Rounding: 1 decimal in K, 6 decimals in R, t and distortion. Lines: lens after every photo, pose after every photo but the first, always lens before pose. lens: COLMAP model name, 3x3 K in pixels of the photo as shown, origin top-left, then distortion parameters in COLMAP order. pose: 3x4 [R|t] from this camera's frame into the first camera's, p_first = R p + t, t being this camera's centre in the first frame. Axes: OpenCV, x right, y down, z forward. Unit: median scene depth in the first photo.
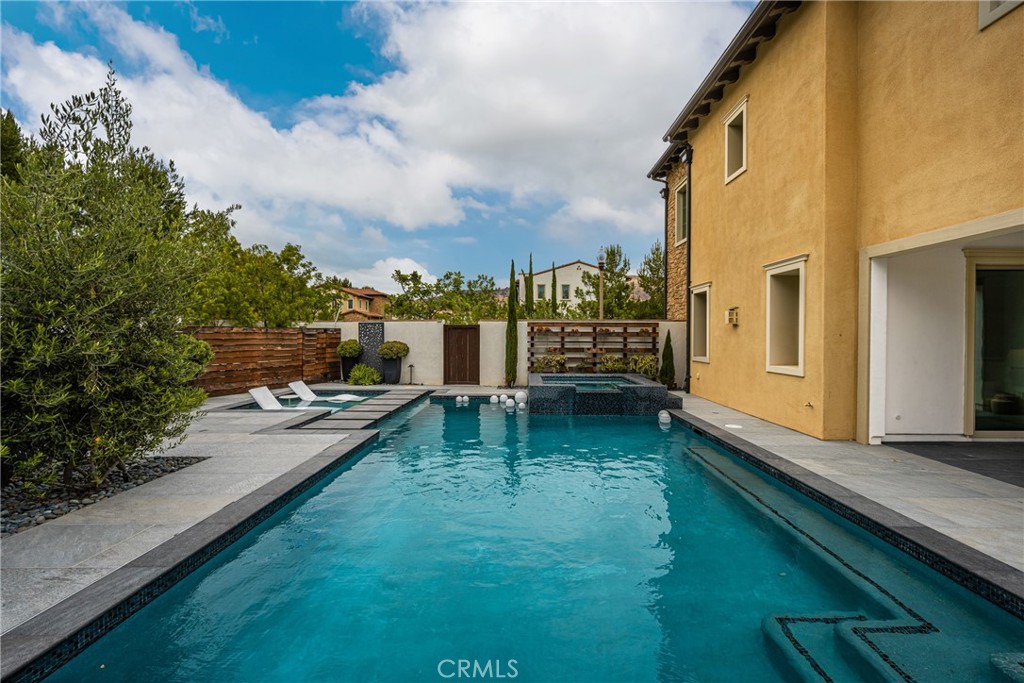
lens RADIAL K [[409.3, 0, 518.4], [0, 409.3, 335.6], [0, 0, 1]] dist [0.002769, 0.000310]
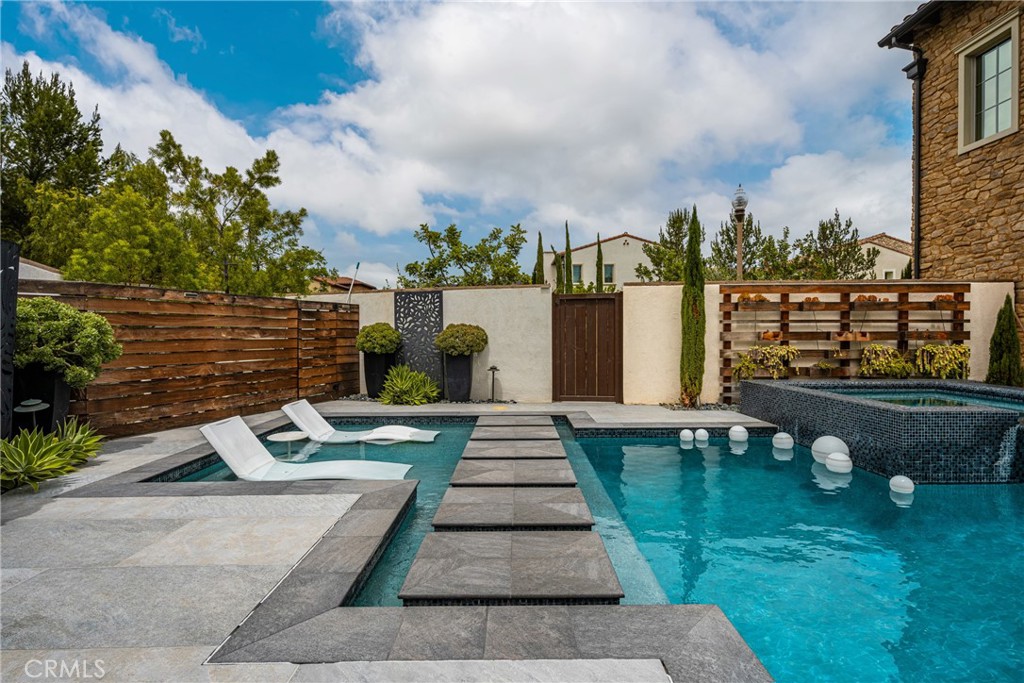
lens RADIAL K [[477.8, 0, 514.3], [0, 477.8, 333.6], [0, 0, 1]] dist [0.003232, 0.000230]
pose [[0.999922, -0.008078, 0.009483, -0.251584], [0.008133, 0.999950, -0.005813, 0.032452], [-0.009435, 0.005889, 0.999938, 0.373961]]
